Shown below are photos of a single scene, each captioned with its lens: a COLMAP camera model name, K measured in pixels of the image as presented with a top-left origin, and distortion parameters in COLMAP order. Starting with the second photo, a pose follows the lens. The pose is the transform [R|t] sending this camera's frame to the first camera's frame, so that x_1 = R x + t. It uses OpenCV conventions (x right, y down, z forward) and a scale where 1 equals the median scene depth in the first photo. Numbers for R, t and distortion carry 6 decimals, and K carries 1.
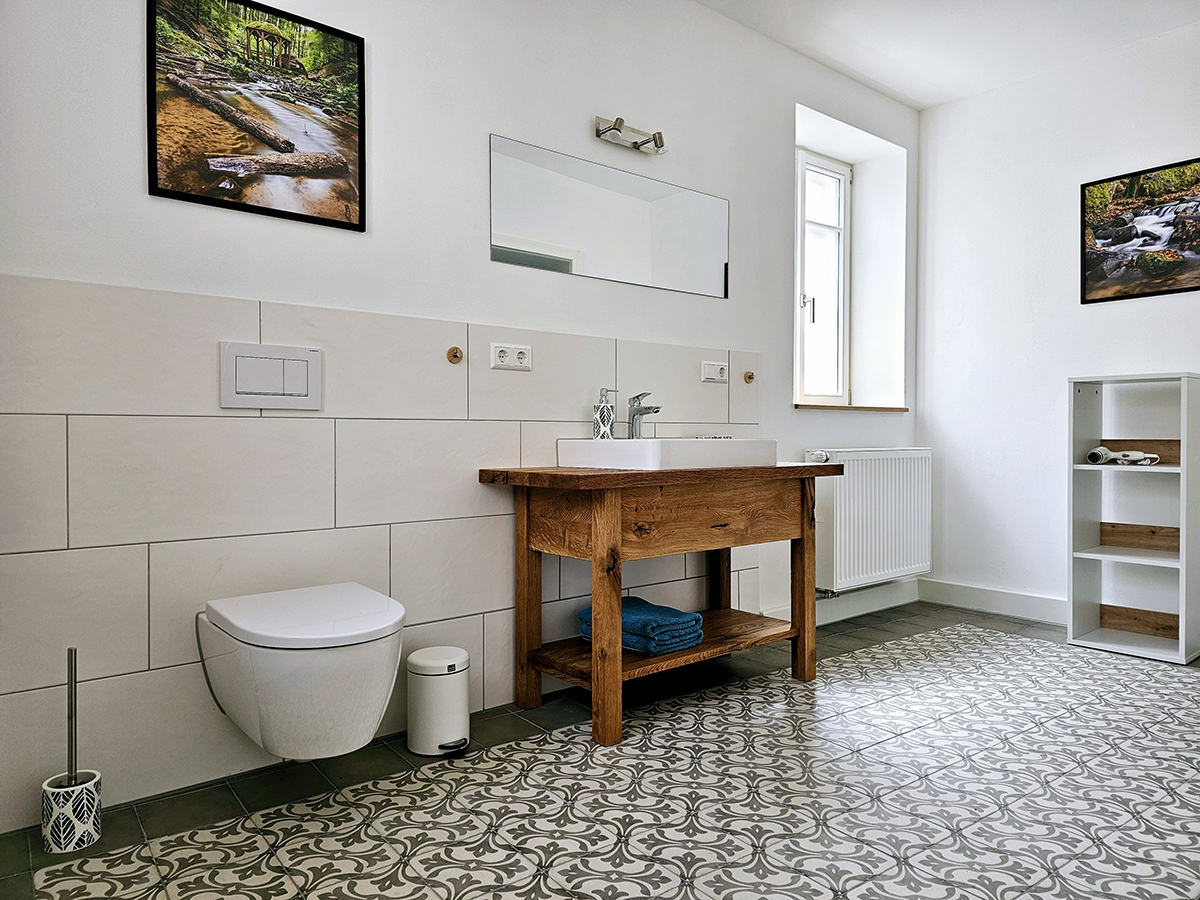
lens RADIAL K [[803.6, 0, 600.0], [0, 803.6, 450.0], [0, 0, 1]] dist [0.002027, -0.001000]
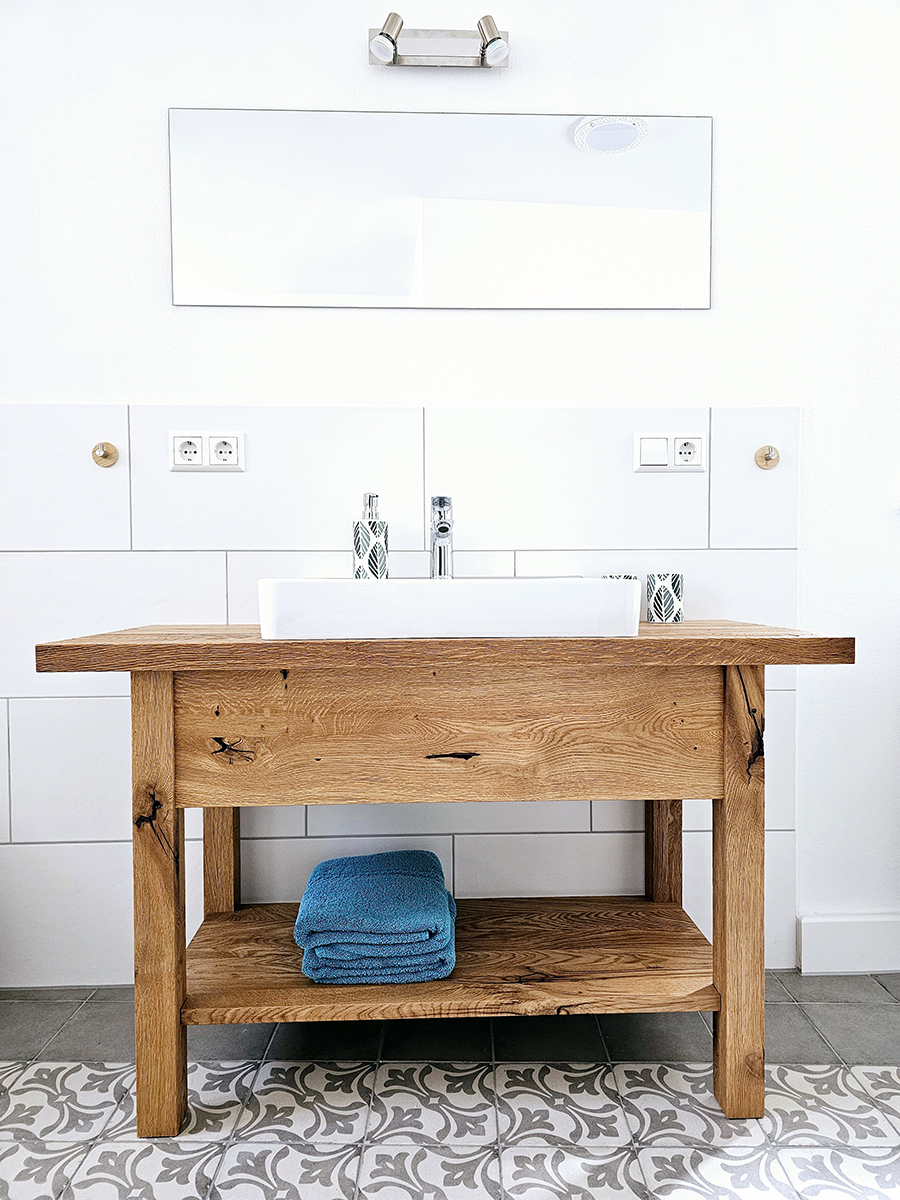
lens RADIAL K [[820.0, 0, 450.0], [0, 820.0, 600.0], [0, 0, 1]] dist [0.008956, -0.000852]
pose [[0.791805, 0.016673, -0.610547, 0.440591], [-0.007027, 0.999810, 0.018191, -0.009963], [0.610734, -0.010113, 0.791771, 0.585354]]
